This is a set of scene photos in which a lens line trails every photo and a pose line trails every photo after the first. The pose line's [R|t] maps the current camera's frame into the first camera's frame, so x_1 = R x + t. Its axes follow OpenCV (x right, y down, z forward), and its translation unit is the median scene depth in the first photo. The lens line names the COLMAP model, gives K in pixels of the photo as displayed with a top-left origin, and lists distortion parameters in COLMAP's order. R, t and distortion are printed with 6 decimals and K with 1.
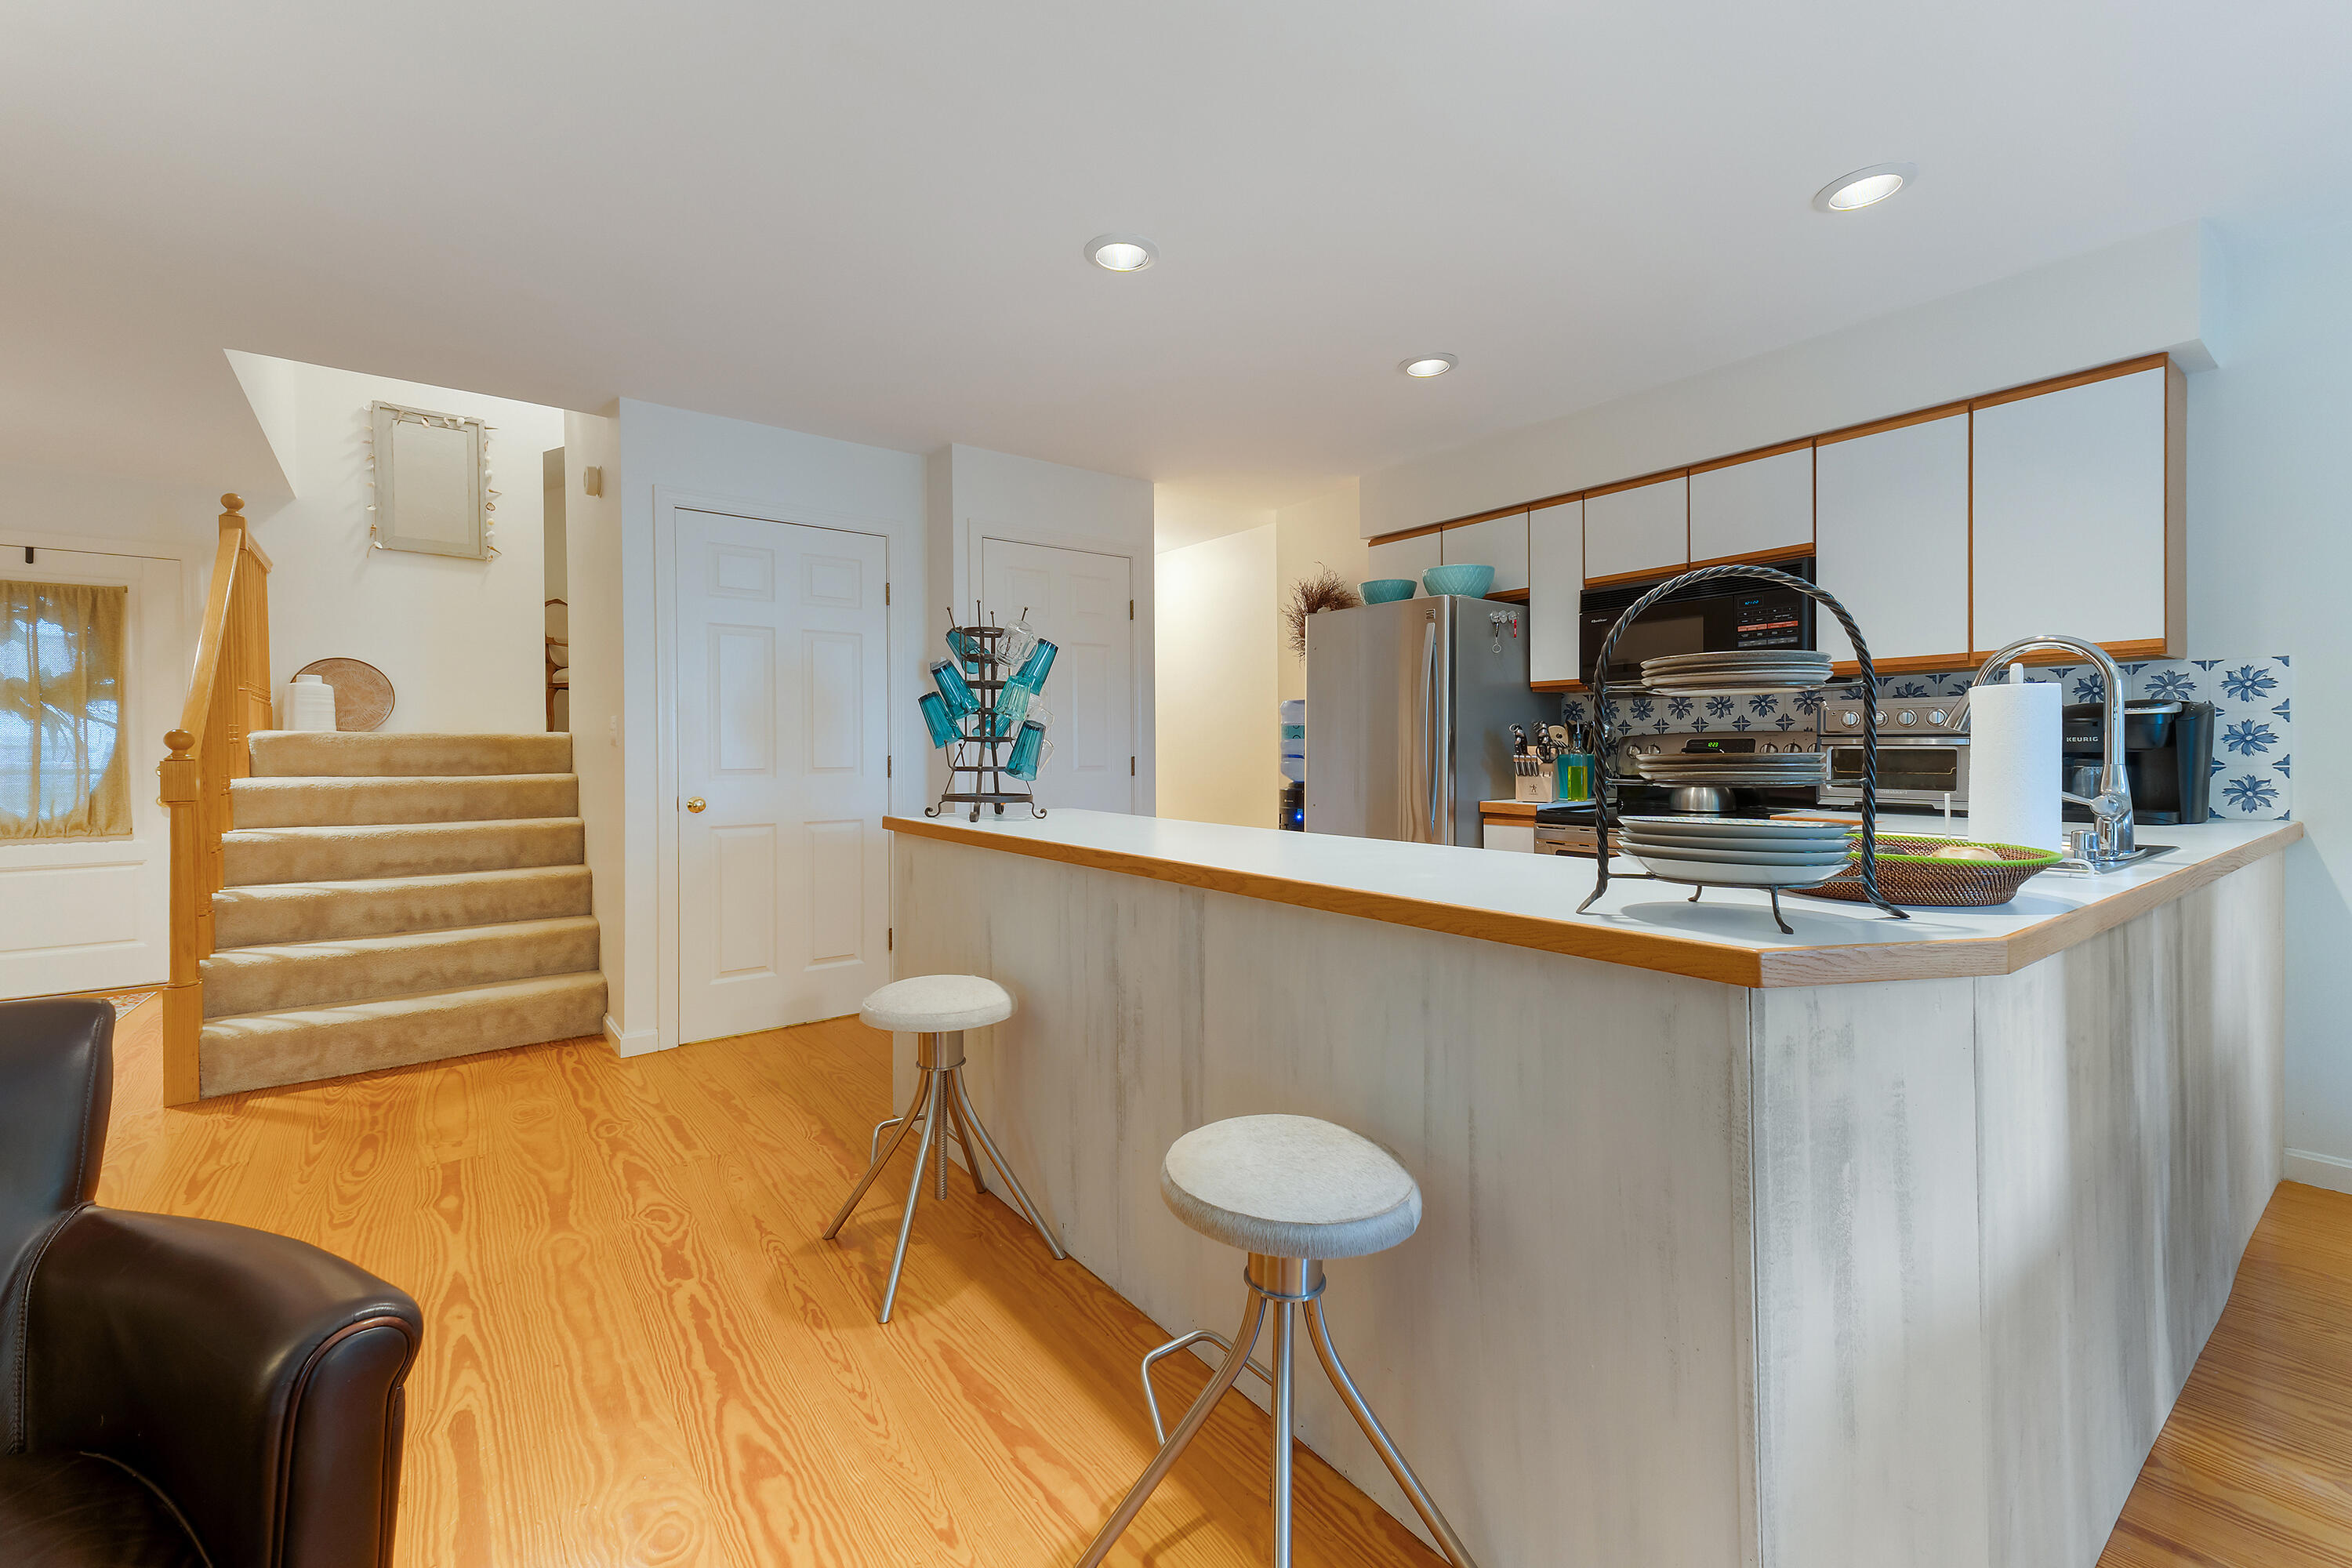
lens RADIAL K [[963.2, 0, 1176.3], [0, 963.2, 751.0], [0, 0, 1]] dist [0.037588, -0.005963]
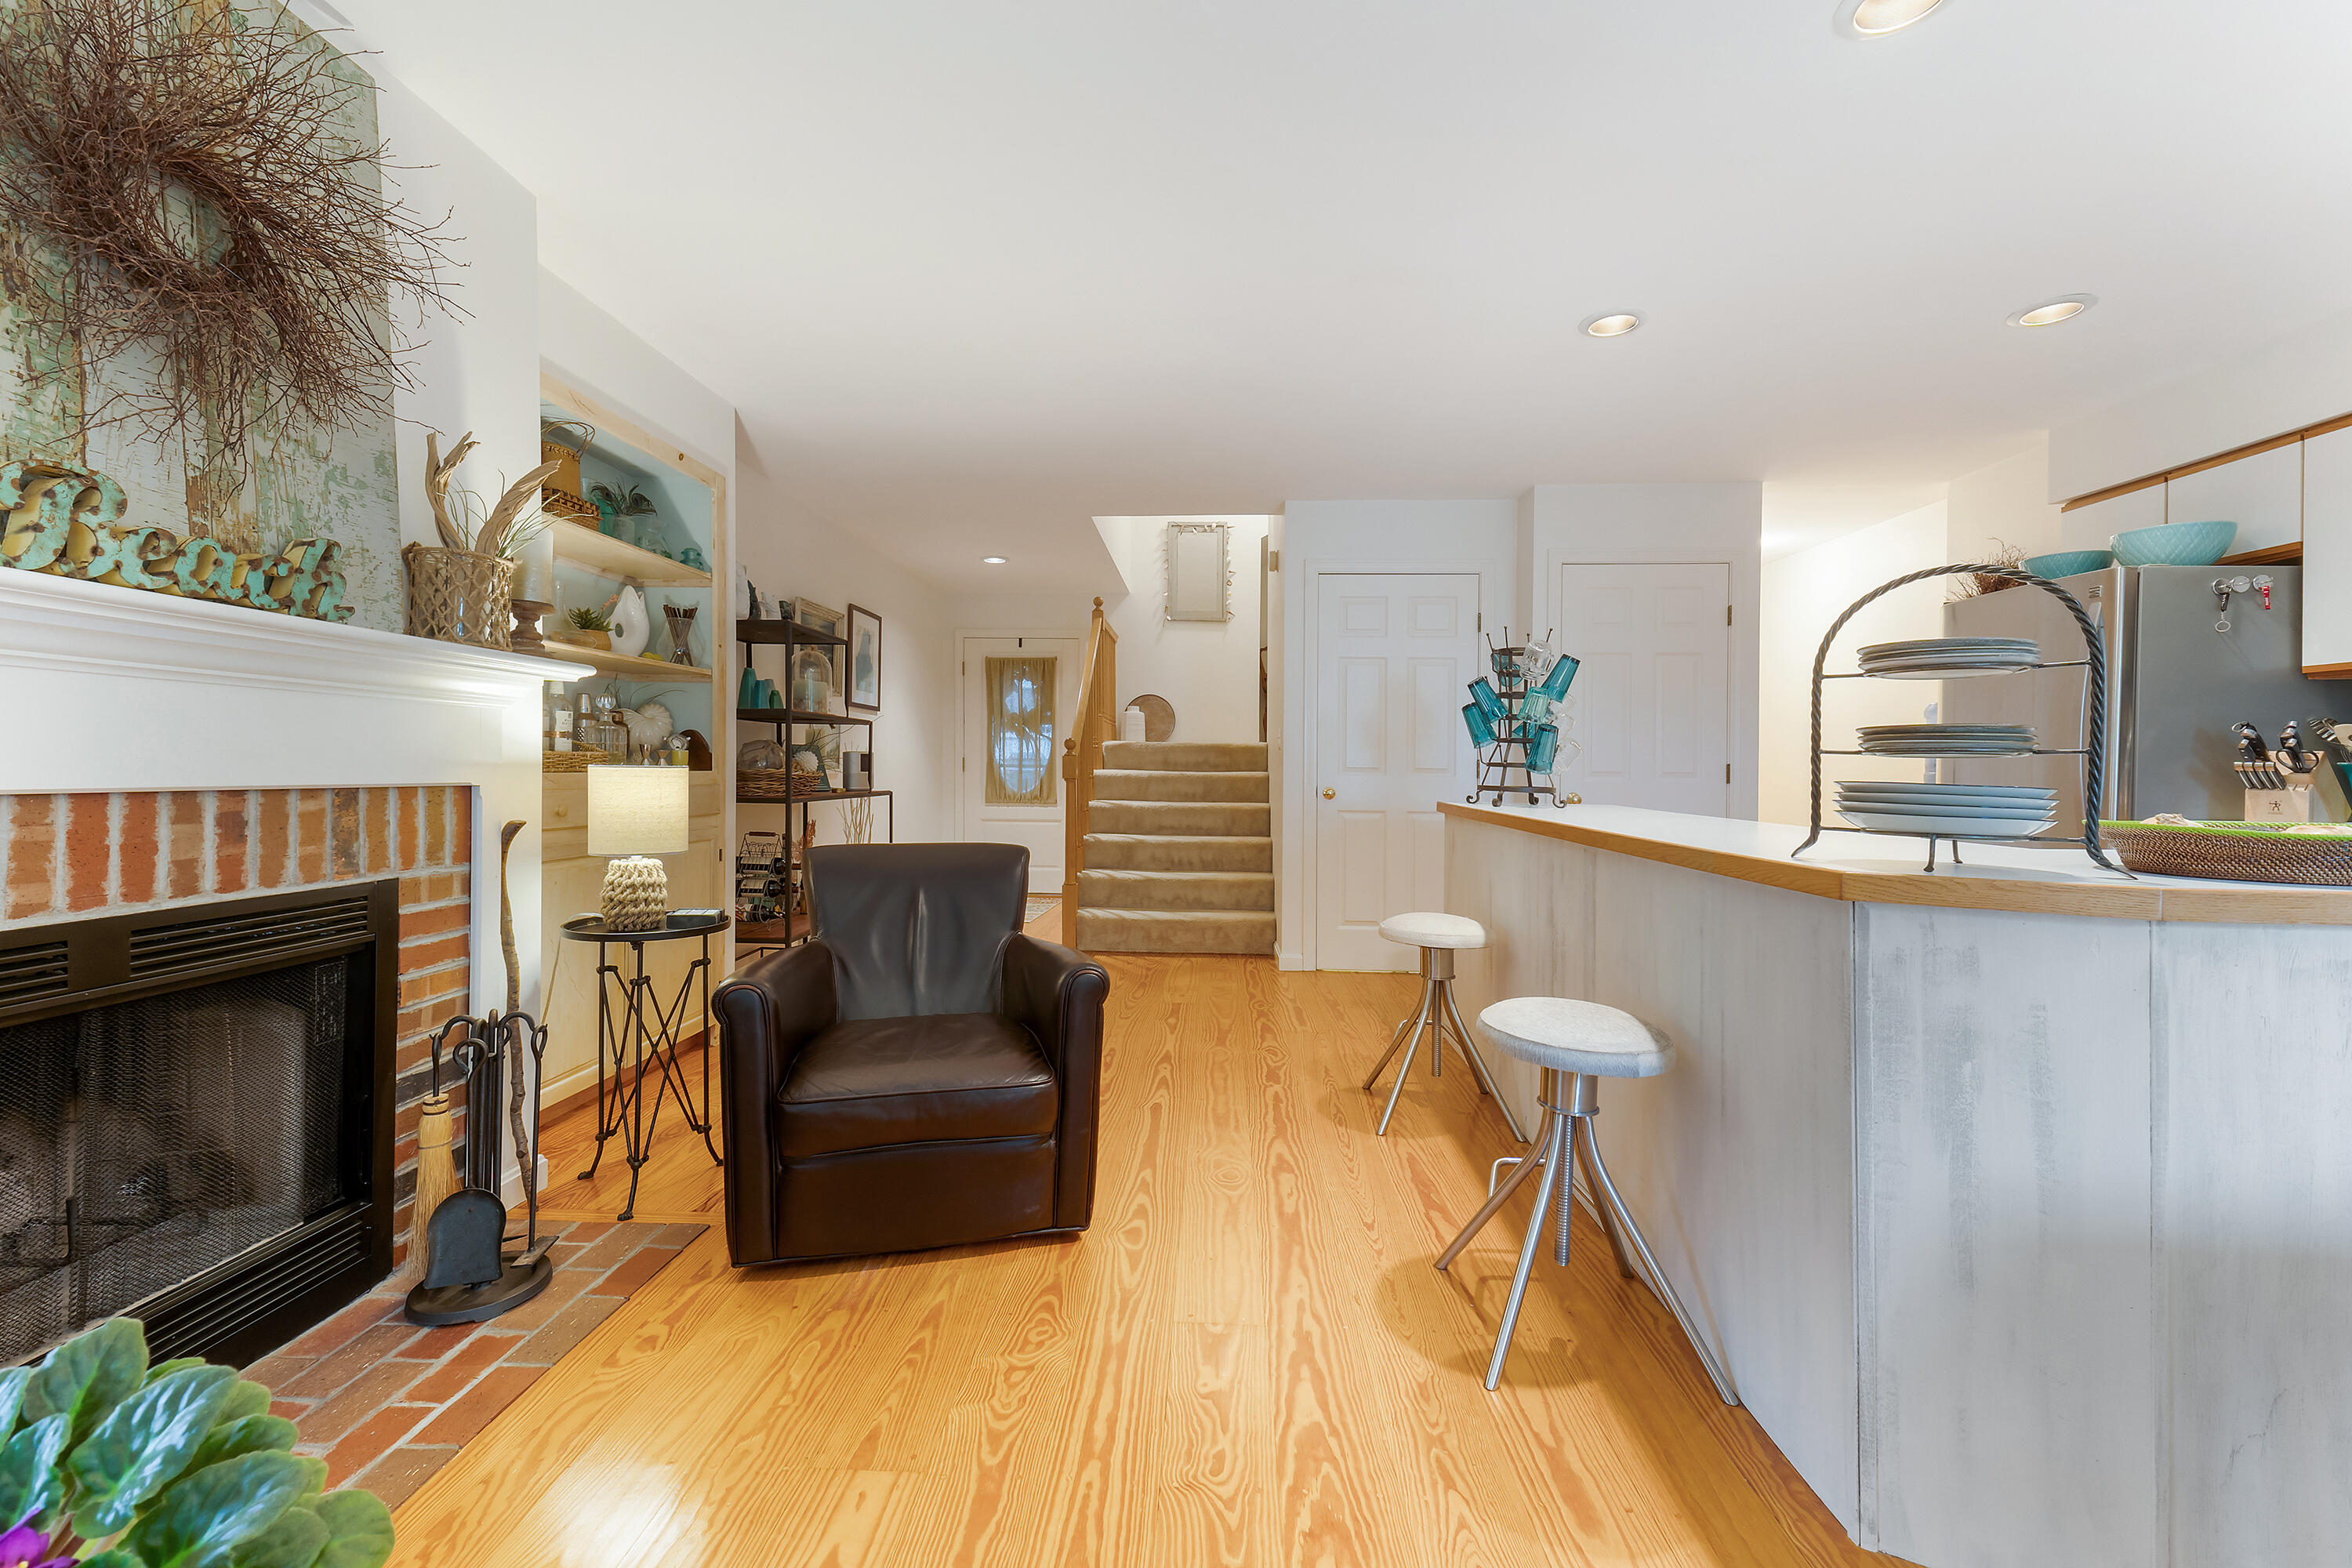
lens RADIAL K [[963.2, 0, 1179.8], [0, 963.2, 762.2], [0, 0, 1]] dist [0.037588, -0.005963]
pose [[0.768430, 0.009954, -0.639856, 0.244544], [-0.015243, 0.999880, -0.002752, 0.023541], [0.639752, 0.011868, 0.768490, -0.192157]]
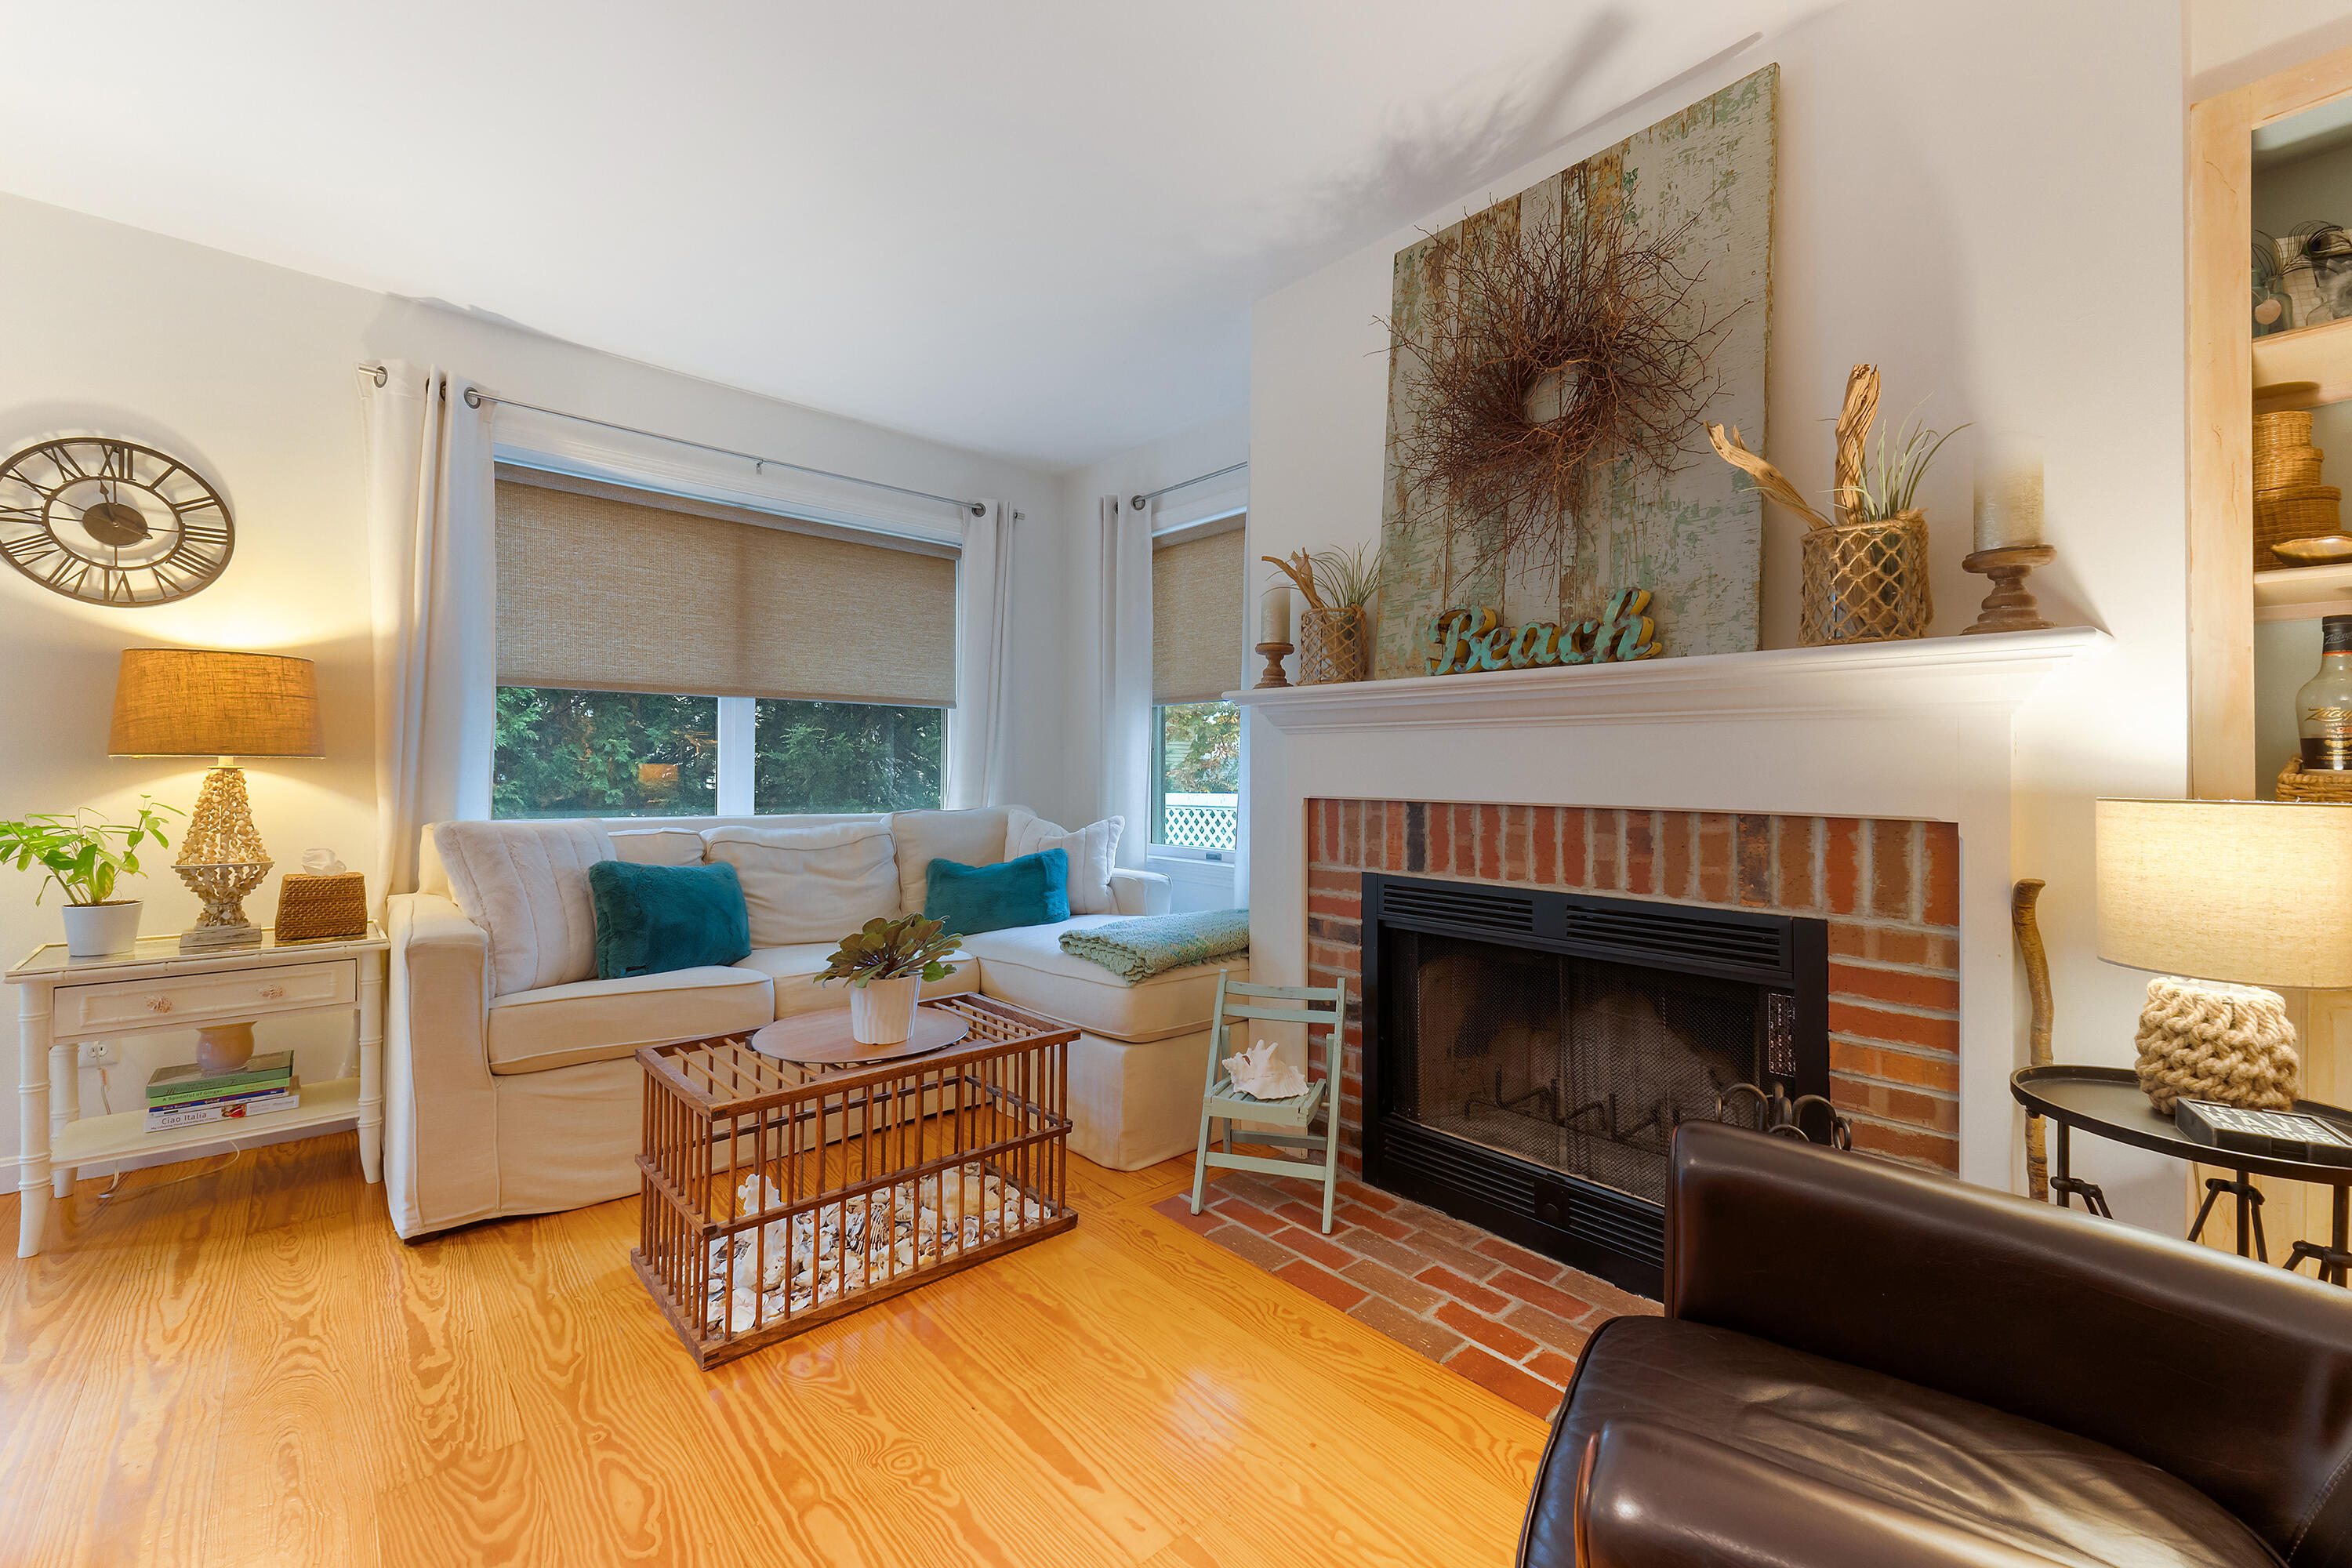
lens RADIAL K [[963.2, 0, 1169.5], [0, 963.2, 769.1], [0, 0, 1]] dist [0.037588, -0.005963]
pose [[-0.997708, -0.006115, -0.067395, -0.146254], [-0.005781, 0.999970, -0.005158, 0.023521], [0.067425, -0.004757, -0.997713, 0.518857]]
